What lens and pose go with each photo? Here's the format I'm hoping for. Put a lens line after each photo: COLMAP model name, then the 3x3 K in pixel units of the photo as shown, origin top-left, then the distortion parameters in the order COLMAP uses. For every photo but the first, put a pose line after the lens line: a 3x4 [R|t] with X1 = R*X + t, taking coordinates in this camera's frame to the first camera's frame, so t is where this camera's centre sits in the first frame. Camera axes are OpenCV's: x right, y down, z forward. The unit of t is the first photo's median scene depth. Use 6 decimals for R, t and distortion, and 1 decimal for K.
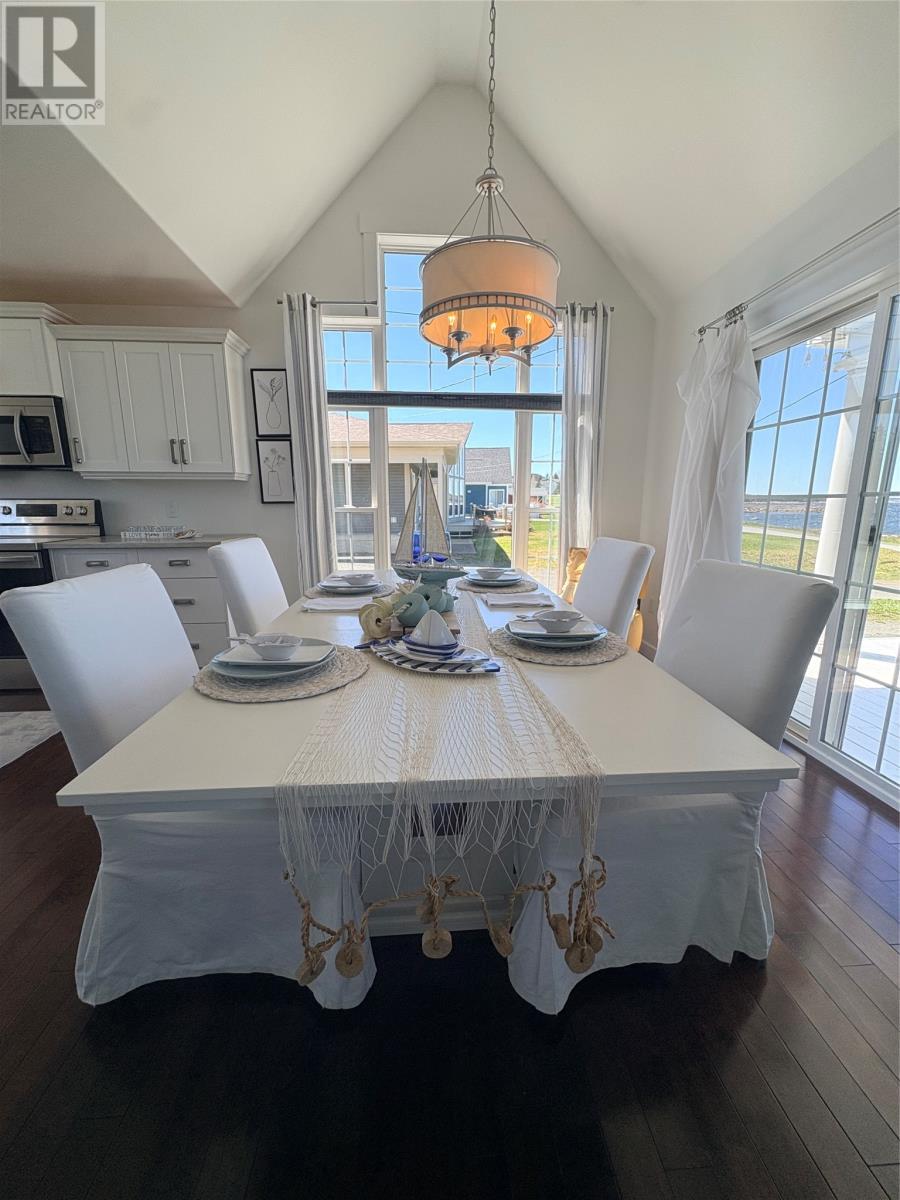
lens RADIAL K [[478.3, 0, 450.0], [0, 478.3, 600.0], [0, 0, 1]] dist [-0.001334, 0.000025]
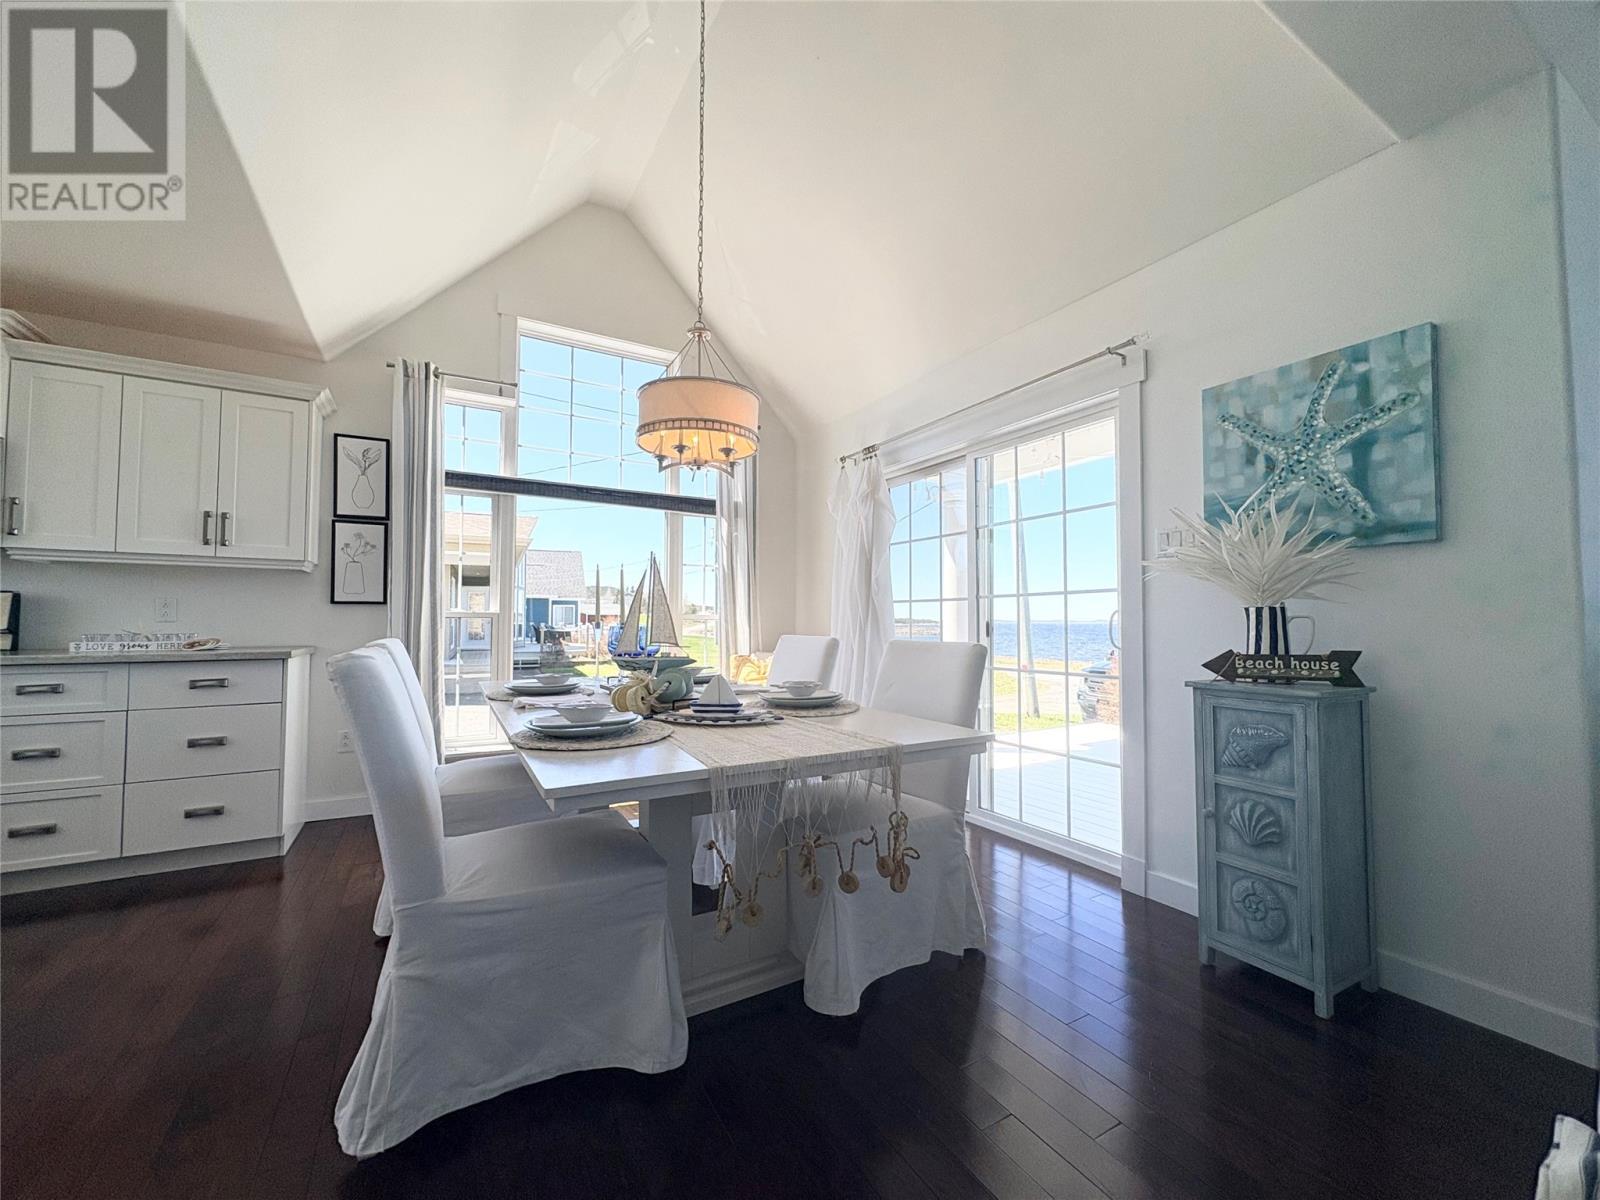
lens RADIAL K [[637.7, 0, 800.0], [0, 637.7, 600.0], [0, 0, 1]] dist [-0.001334, 0.000025]
pose [[0.896268, 0.018954, 0.443108, -0.204466], [0.086421, 0.972472, -0.216401, 0.072462], [-0.435011, 0.232247, 0.869958, -0.175827]]
